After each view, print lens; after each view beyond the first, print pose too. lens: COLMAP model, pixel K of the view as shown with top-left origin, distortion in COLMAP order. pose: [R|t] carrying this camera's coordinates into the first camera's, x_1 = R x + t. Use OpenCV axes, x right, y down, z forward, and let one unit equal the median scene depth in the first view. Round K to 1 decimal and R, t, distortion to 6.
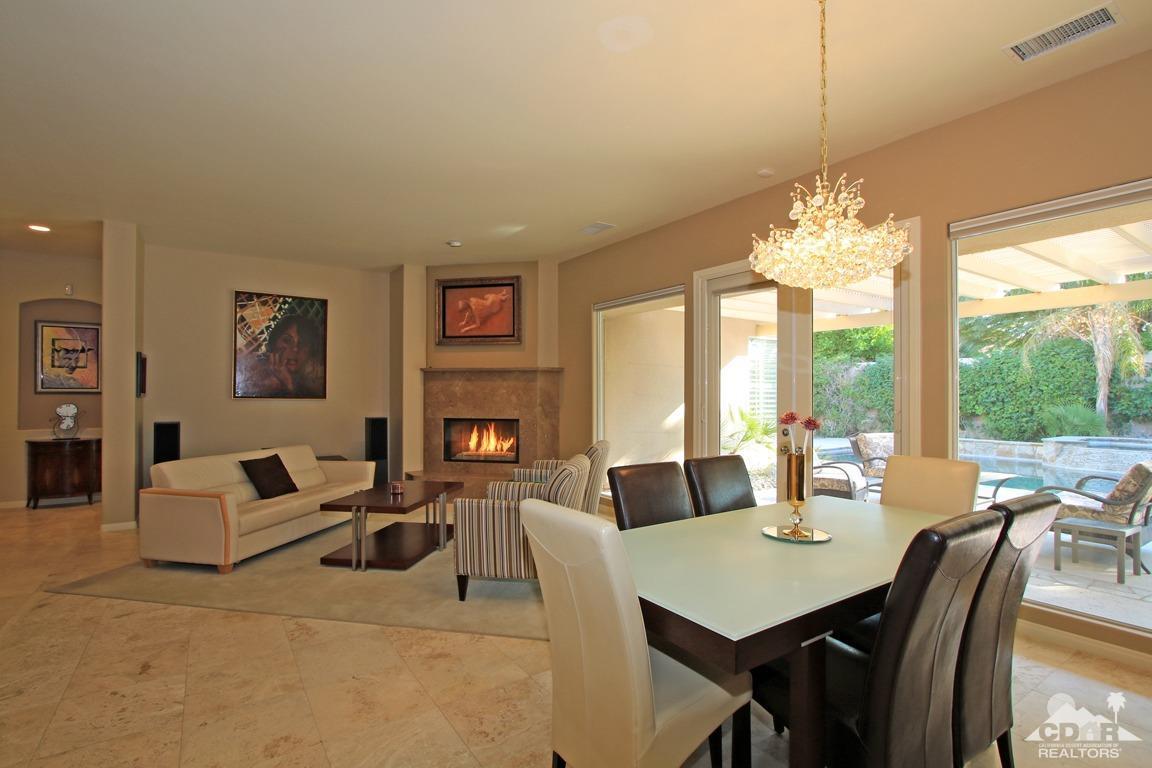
lens RADIAL K [[551.2, 0, 564.7], [0, 551.2, 391.0], [0, 0, 1]] dist [-0.020071, 0.006982]
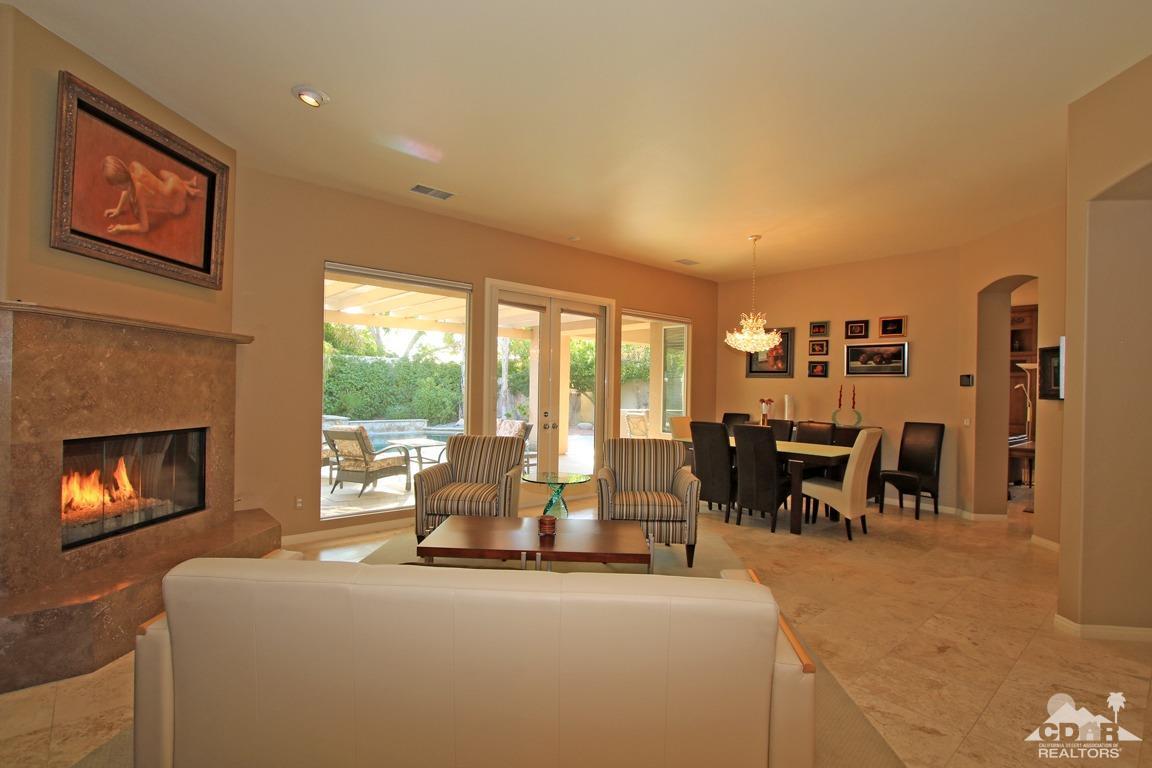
lens RADIAL K [[551.2, 0, 564.7], [0, 551.2, 391.0], [0, 0, 1]] dist [-0.020071, 0.006982]
pose [[-0.136994, -0.007191, 0.990546, -0.666205], [-0.024339, 0.999696, 0.003891, 0.004813], [-0.990273, -0.023576, -0.137127, 0.730756]]
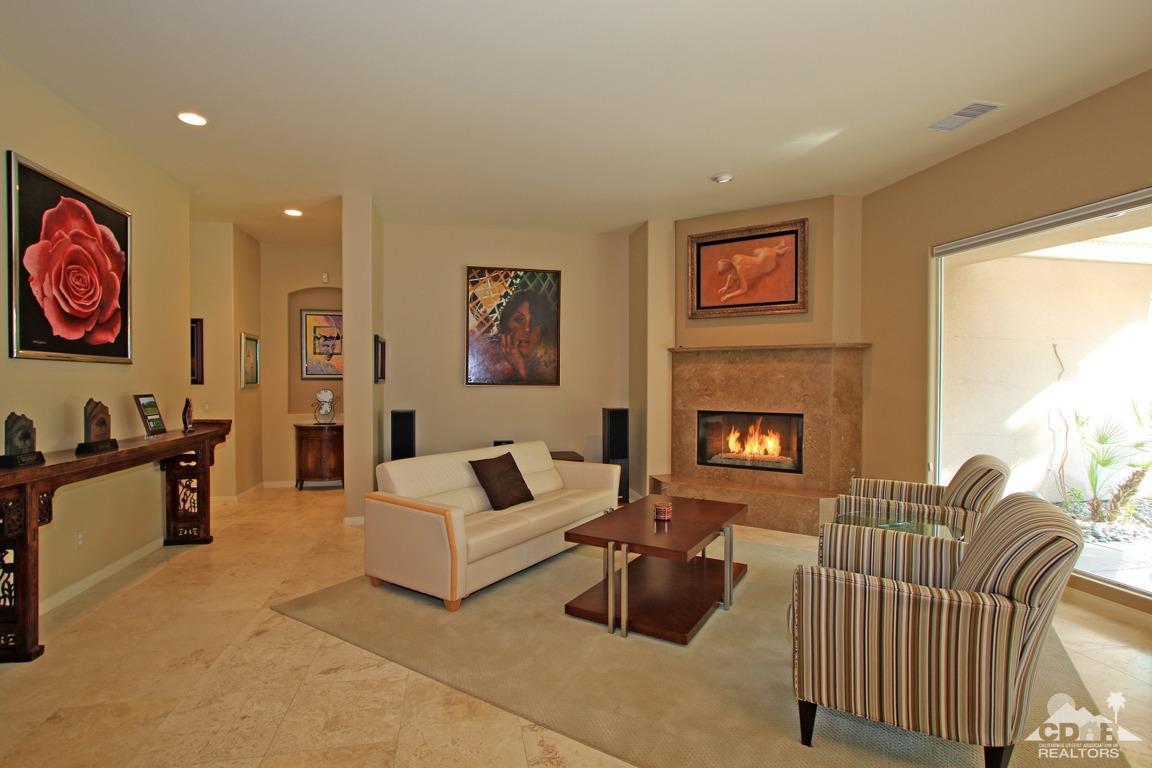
lens RADIAL K [[551.2, 0, 564.7], [0, 551.2, 391.0], [0, 0, 1]] dist [-0.020071, 0.006982]
pose [[0.929265, 0.007789, -0.369331, -0.108490], [0.001454, 0.999693, 0.024741, 0.001185], [0.369410, -0.023528, 0.928969, 0.199254]]
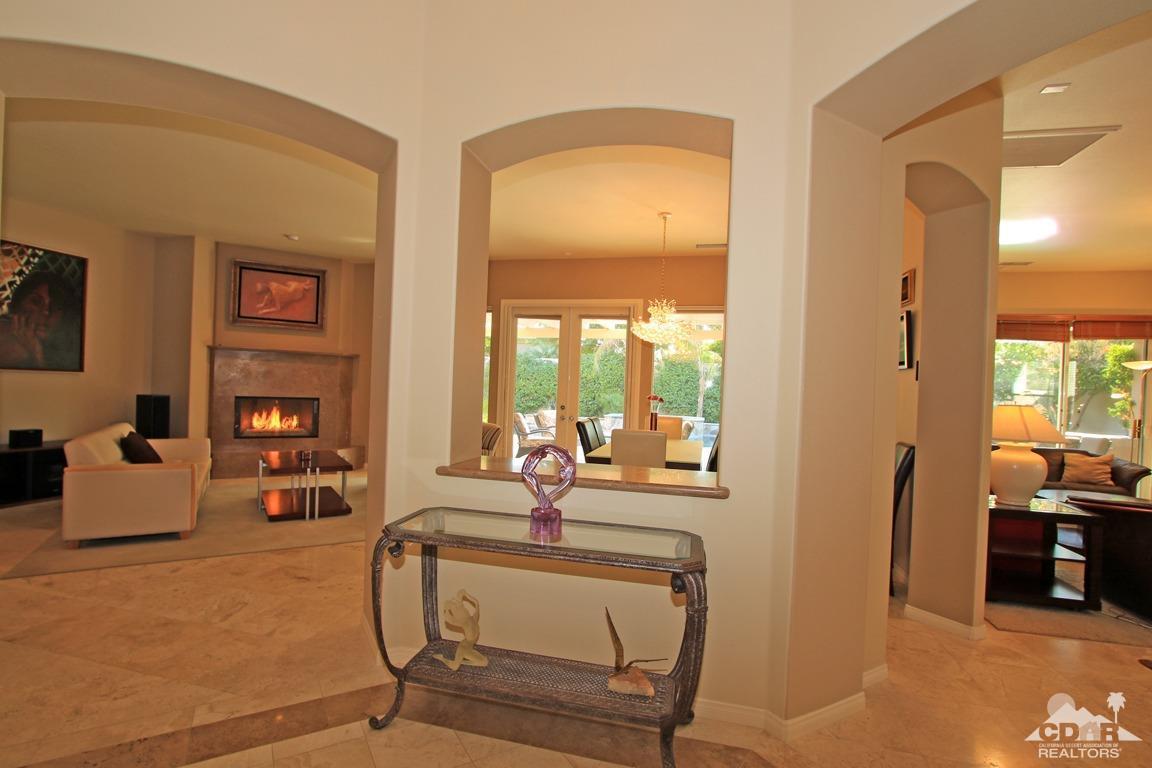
lens RADIAL K [[557.2, 0, 558.6], [0, 557.2, 389.1], [0, 0, 1]] dist [-0.000886, 0.000156]
pose [[0.746553, 0.021558, 0.664976, -0.474330], [-0.039914, 0.999126, 0.012420, -0.000562], [-0.664127, -0.035814, 0.746761, -0.167719]]
